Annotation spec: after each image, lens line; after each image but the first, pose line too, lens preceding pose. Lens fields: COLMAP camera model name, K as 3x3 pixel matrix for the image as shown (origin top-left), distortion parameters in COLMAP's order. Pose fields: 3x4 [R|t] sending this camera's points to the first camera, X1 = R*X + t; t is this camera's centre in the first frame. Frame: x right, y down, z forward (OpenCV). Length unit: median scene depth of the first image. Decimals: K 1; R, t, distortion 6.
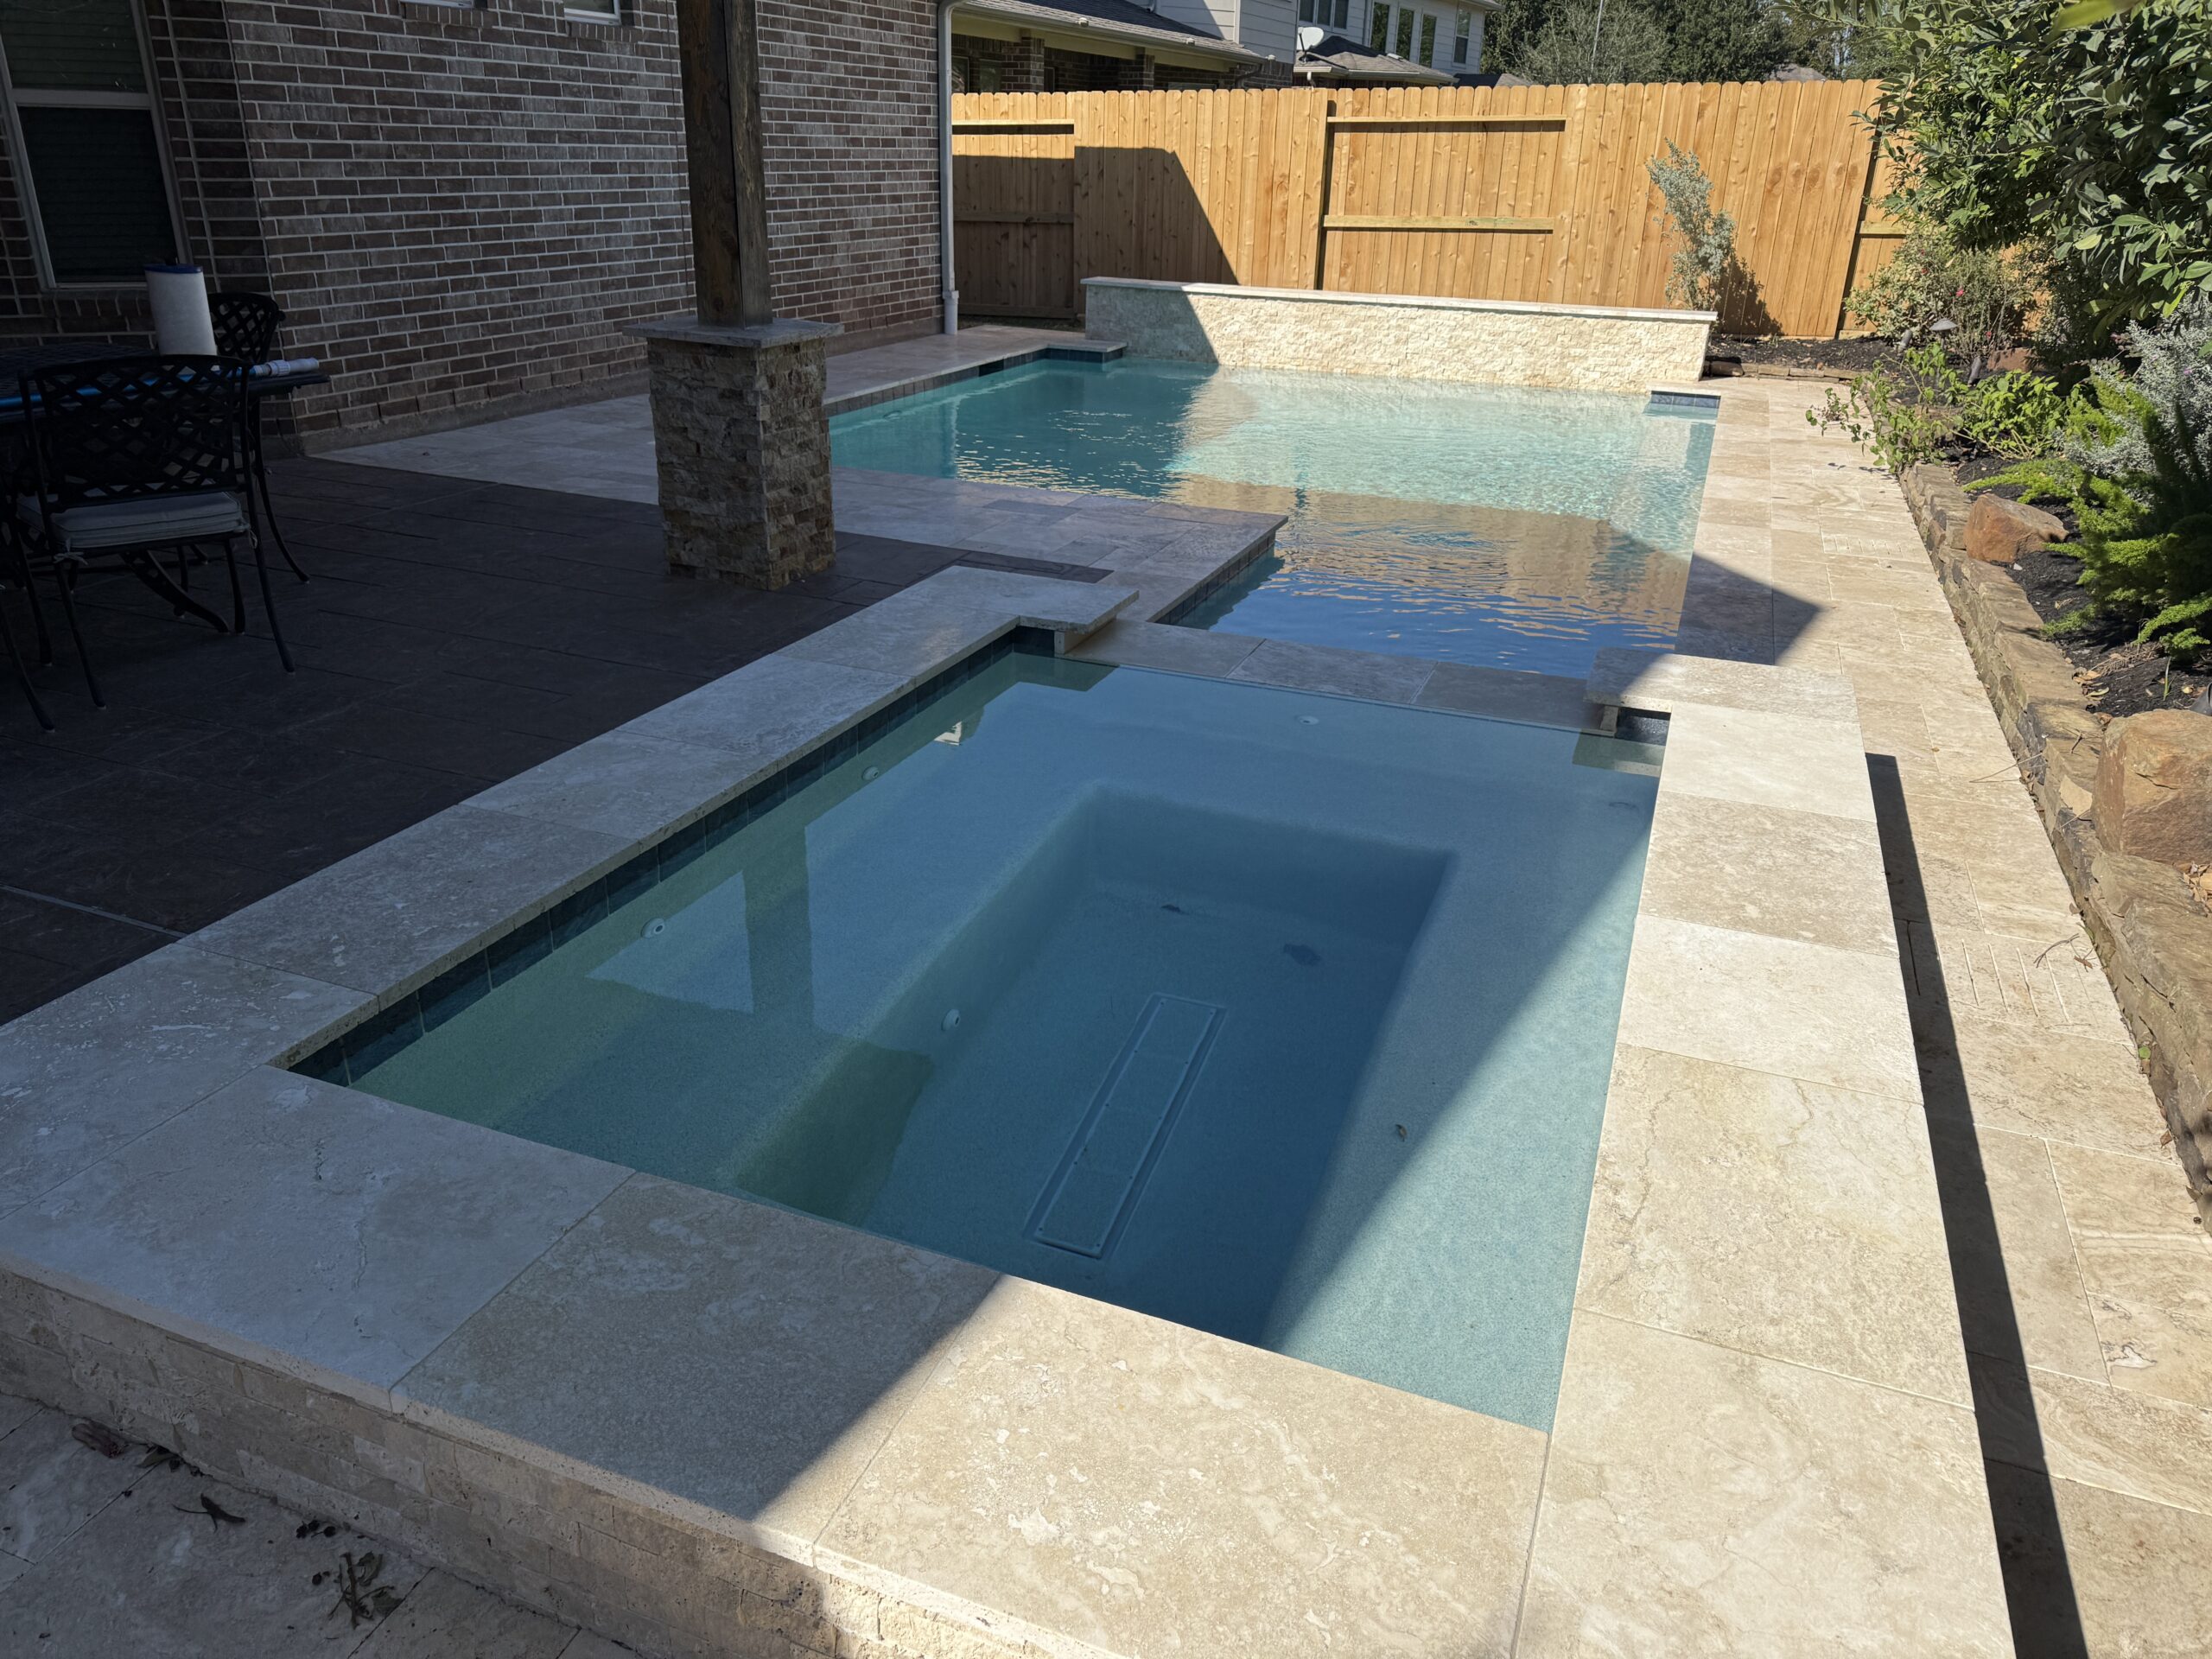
lens RADIAL K [[1611.0, 0, 1097.8], [0, 1611.0, 846.6], [0, 0, 1]] dist [0.036648, -0.047440]
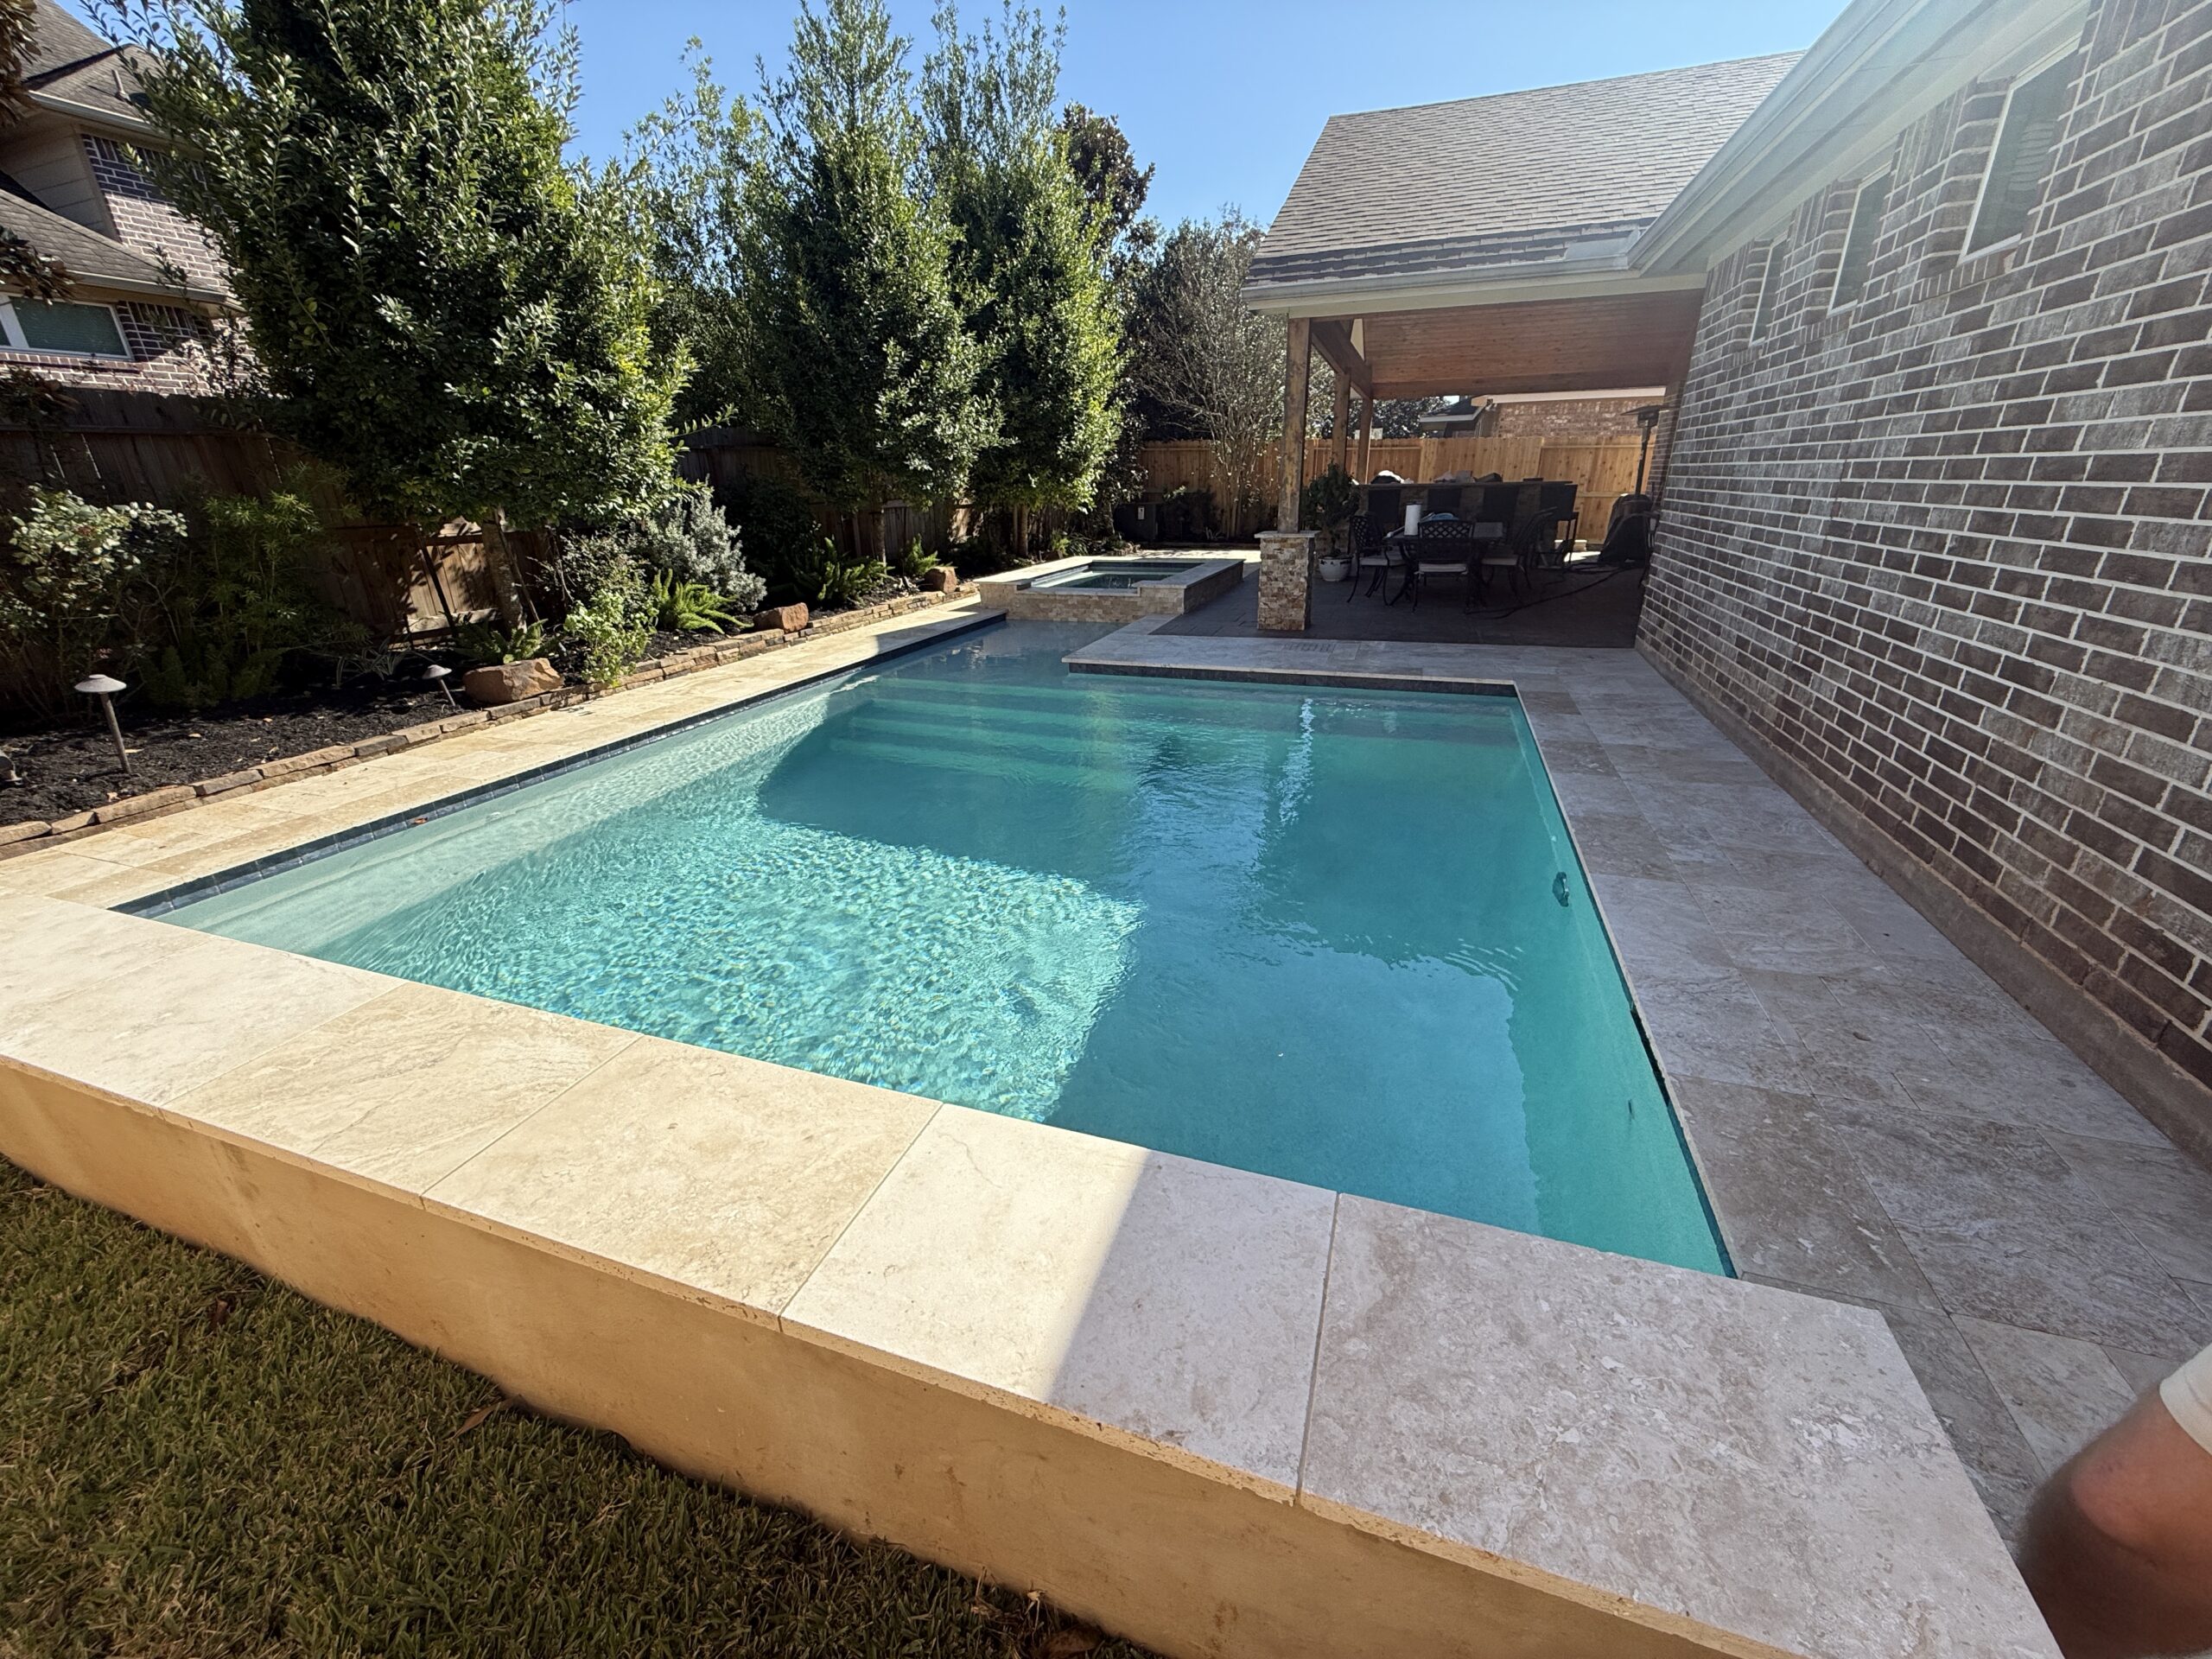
lens RADIAL K [[863.5, 0, 1111.3], [0, 863.5, 827.7], [0, 0, 1]] dist [-0.000886, 0.000141]
pose [[-0.999080, 0.006045, -0.042460, 0.070430], [-0.026131, 0.699243, 0.714406, -0.512543], [0.034008, 0.714858, -0.698442, 1.206522]]
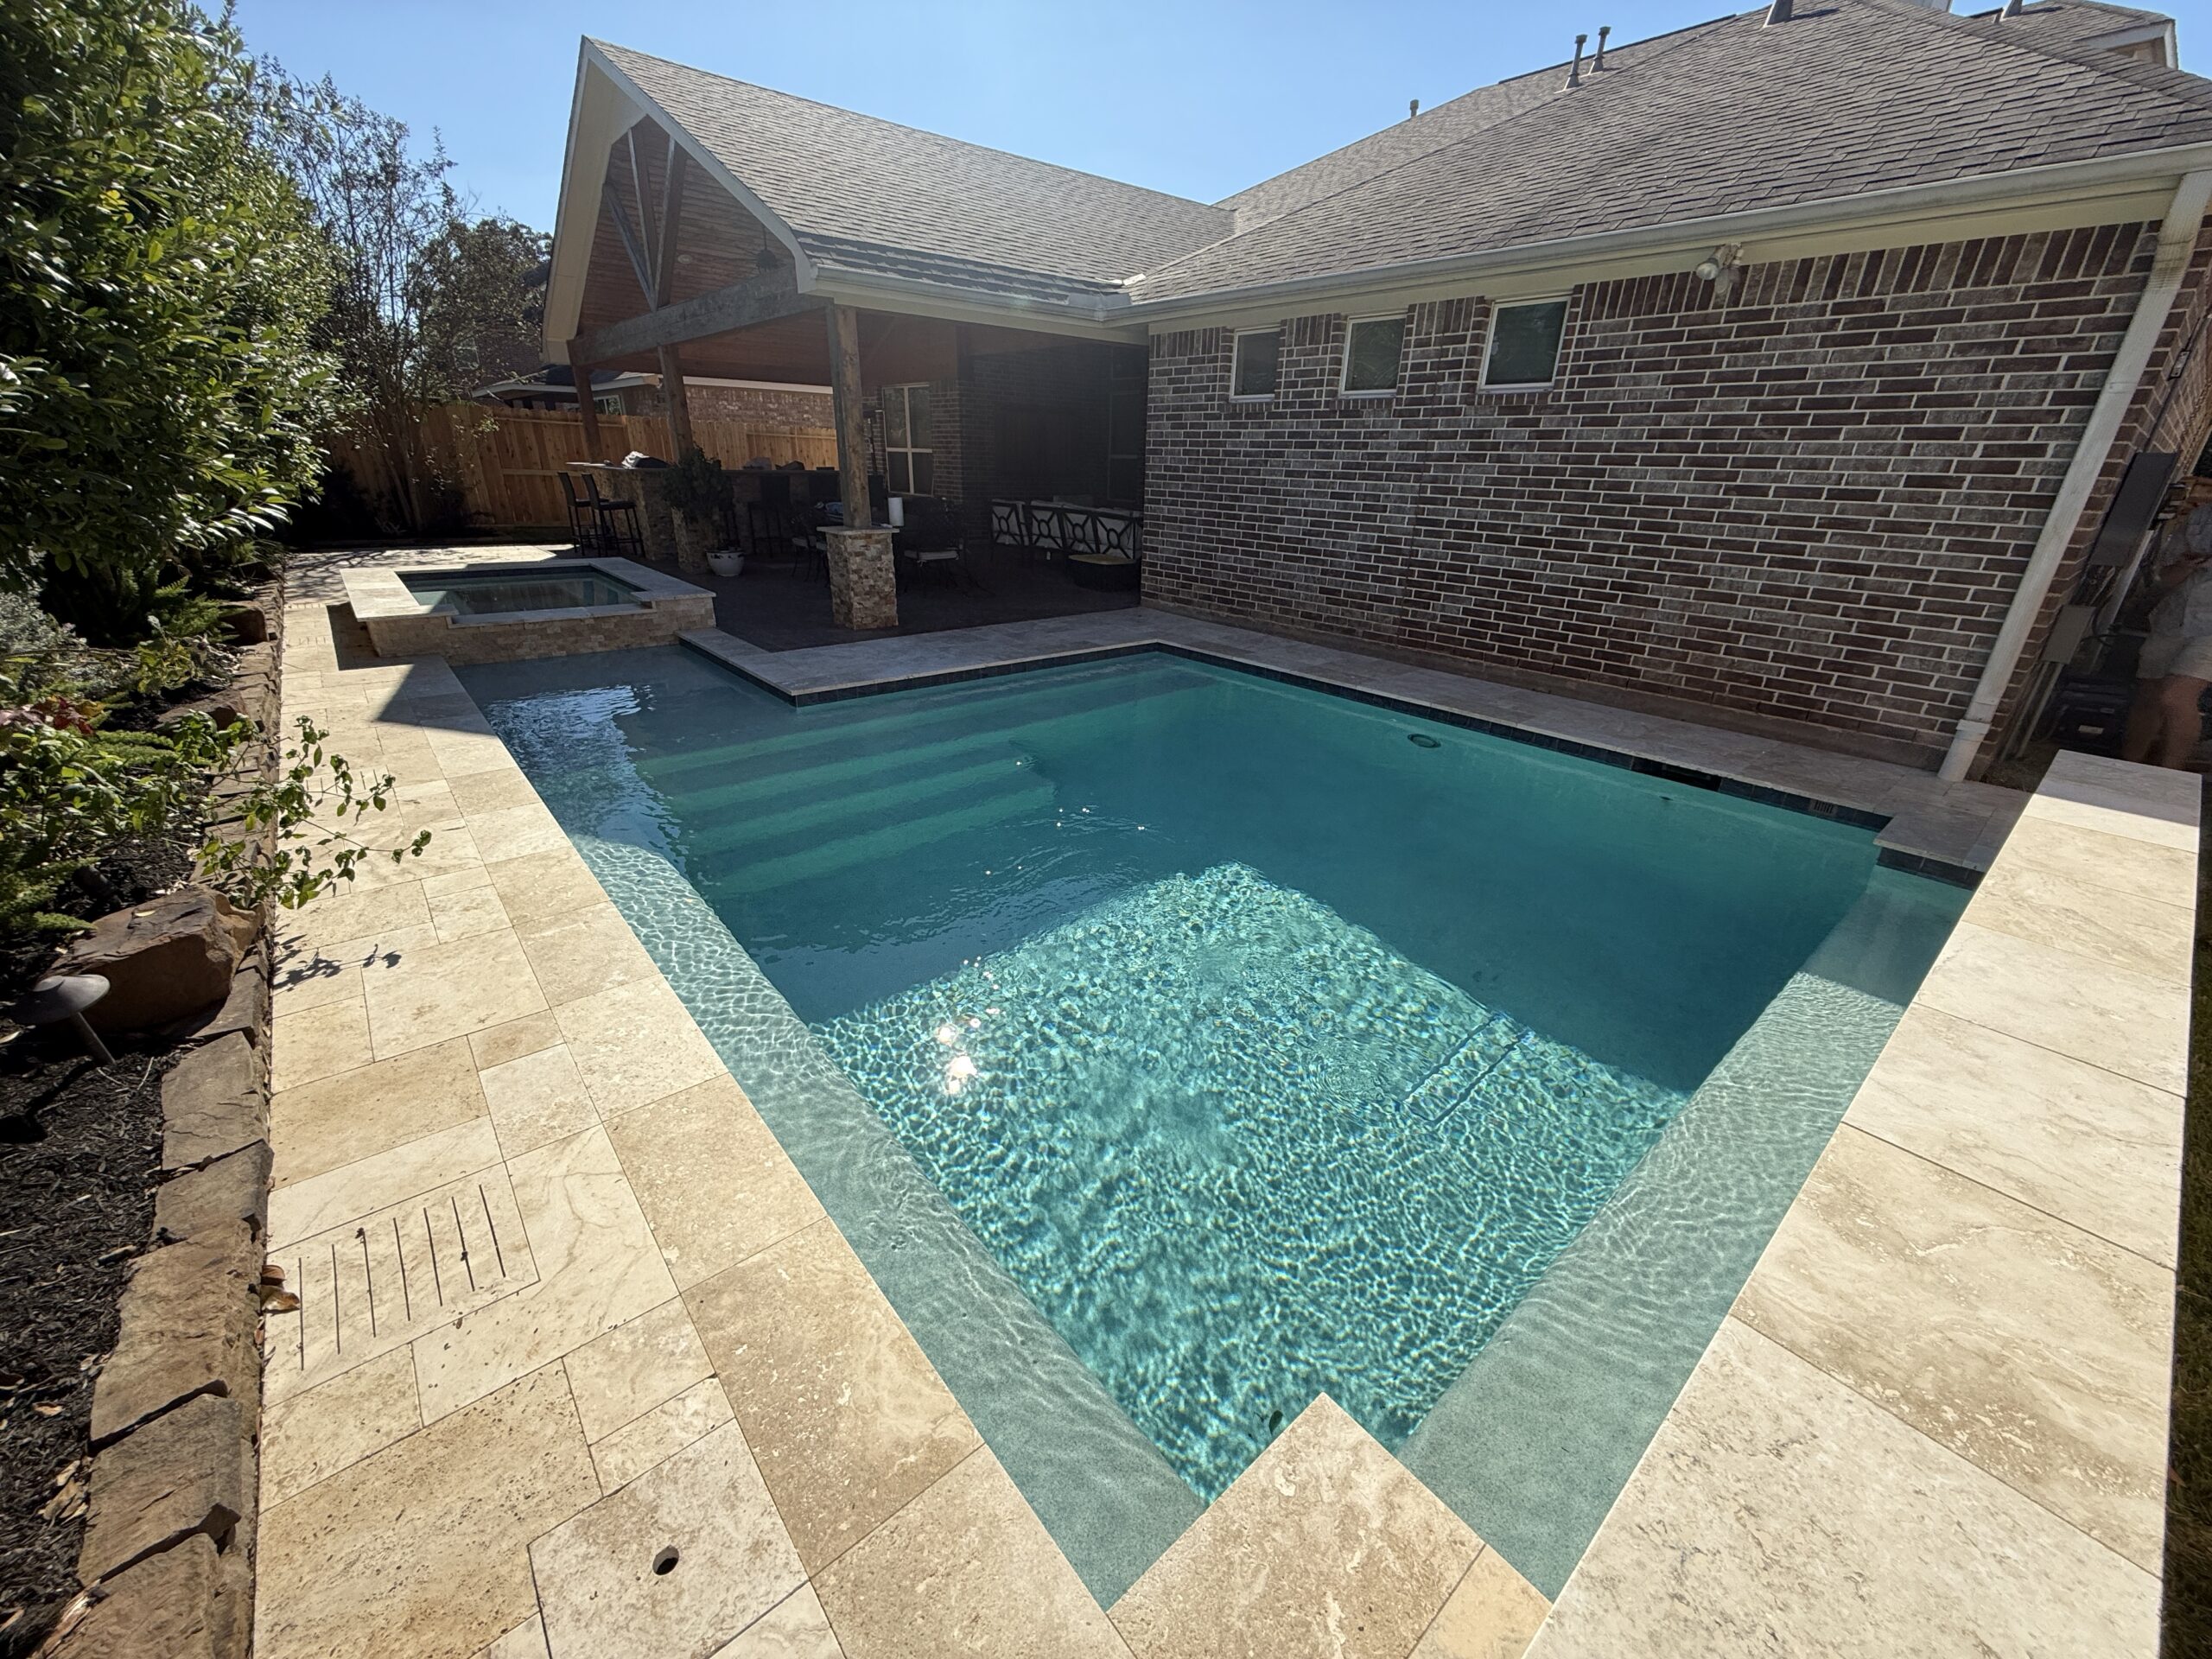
lens RADIAL K [[863.5, 0, 1099.7], [0, 863.5, 825.4], [0, 0, 1]] dist [-0.000886, 0.000141]
pose [[-0.482741, 0.304807, -0.821008, 0.448944], [-0.386978, 0.766747, 0.512199, -0.420221], [0.785627, 0.564971, -0.252186, 0.992156]]
